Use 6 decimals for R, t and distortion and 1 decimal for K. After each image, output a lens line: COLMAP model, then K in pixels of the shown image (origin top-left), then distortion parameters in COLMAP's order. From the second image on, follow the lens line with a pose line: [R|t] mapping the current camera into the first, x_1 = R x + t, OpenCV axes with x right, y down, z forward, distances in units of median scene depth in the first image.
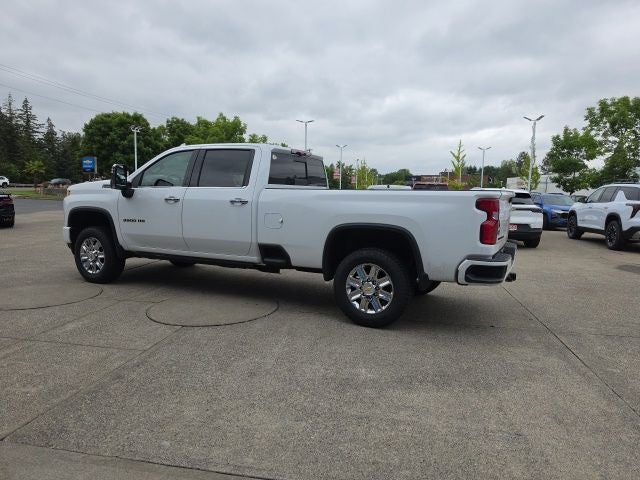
lens RADIAL K [[427.7, 0, 330.0], [0, 427.7, 240.0], [0, 0, 1]] dist [0.083234, -0.103313]
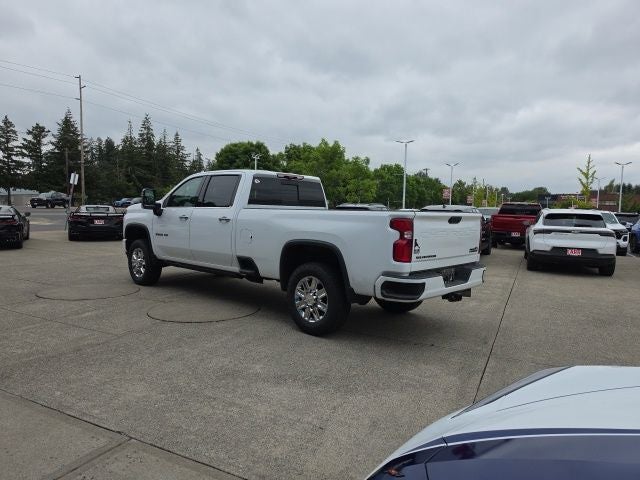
lens RADIAL K [[428.0, 0, 322.7], [0, 428.0, 247.7], [0, 0, 1]] dist [0.087152, -0.115088]
pose [[0.958967, 0.027657, -0.282166, 0.326829], [-0.036083, 0.999043, -0.024709, 0.005561], [0.281213, 0.033877, 0.959047, -0.037797]]
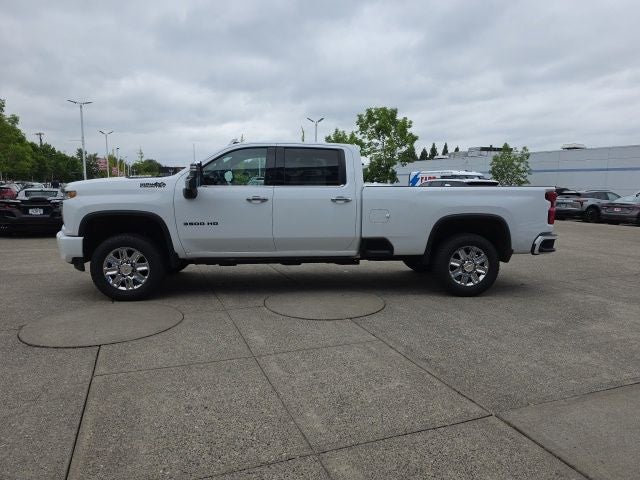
lens RADIAL K [[428.0, 0, 322.7], [0, 428.0, 247.7], [0, 0, 1]] dist [0.087152, -0.115088]
pose [[0.859710, -0.081955, 0.504165, -0.691294], [0.064756, 0.996567, 0.051576, -0.024697], [-0.506661, -0.011693, 0.862066, 0.100718]]
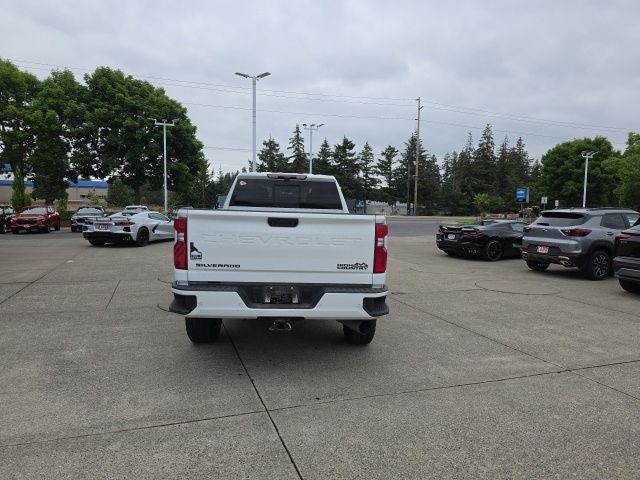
lens RADIAL K [[435.7, 0, 321.9], [0, 435.7, 244.3], [0, 0, 1]] dist [0.082608, -0.117140]
pose [[0.498271, 0.059695, -0.864964, 0.896185], [-0.112617, 0.993632, 0.003701, -0.052381], [0.859677, 0.095565, 0.501820, 0.545918]]
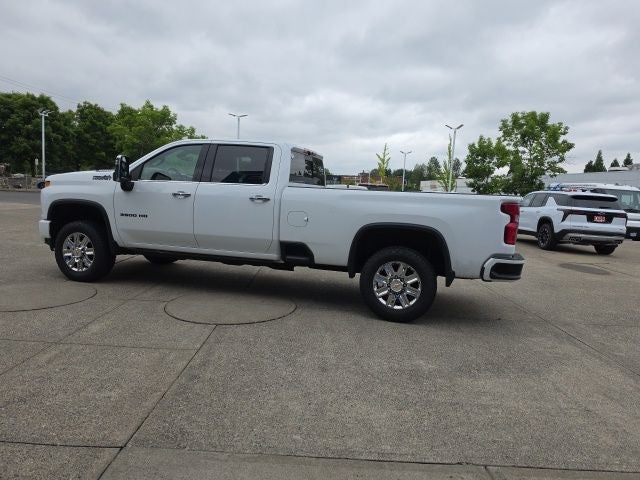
lens RADIAL K [[427.3, 0, 324.7], [0, 427.3, 238.4], [0, 0, 1]] dist [0.079102, -0.098654]
pose [[0.984567, 0.012179, 0.174584, -0.205571], [-0.012610, 0.999920, 0.001358, -0.001095], [-0.174554, -0.003538, 0.984641, -0.005834]]
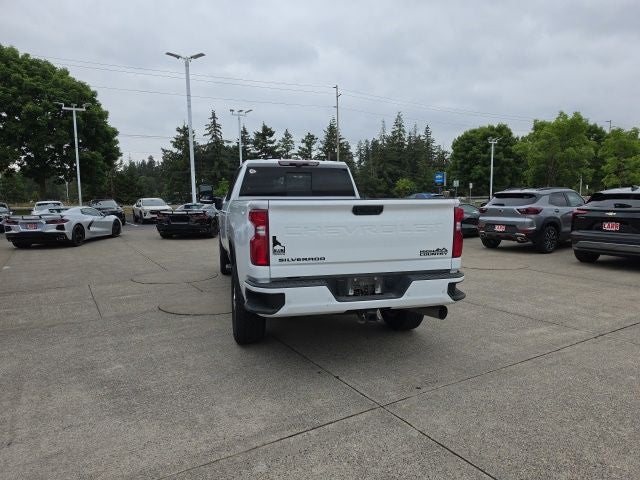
lens RADIAL K [[433.8, 0, 331.6], [0, 433.8, 248.2], [0, 0, 1]] dist [0.075457, -0.088794]
pose [[0.666093, 0.057977, -0.743612, 0.738348], [-0.062233, 0.997818, 0.022052, -0.033415], [0.743268, 0.031588, 0.668247, 0.379534]]
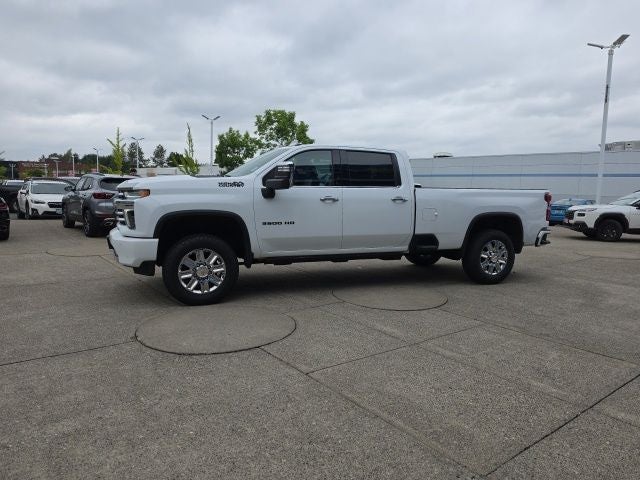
lens RADIAL K [[427.3, 0, 324.7], [0, 427.3, 238.4], [0, 0, 1]] dist [0.079102, -0.098654]
pose [[0.674723, -0.086714, 0.732959, -1.045583], [0.073493, 0.996032, 0.050183, -0.050925], [-0.734402, 0.020008, 0.678419, 0.325825]]
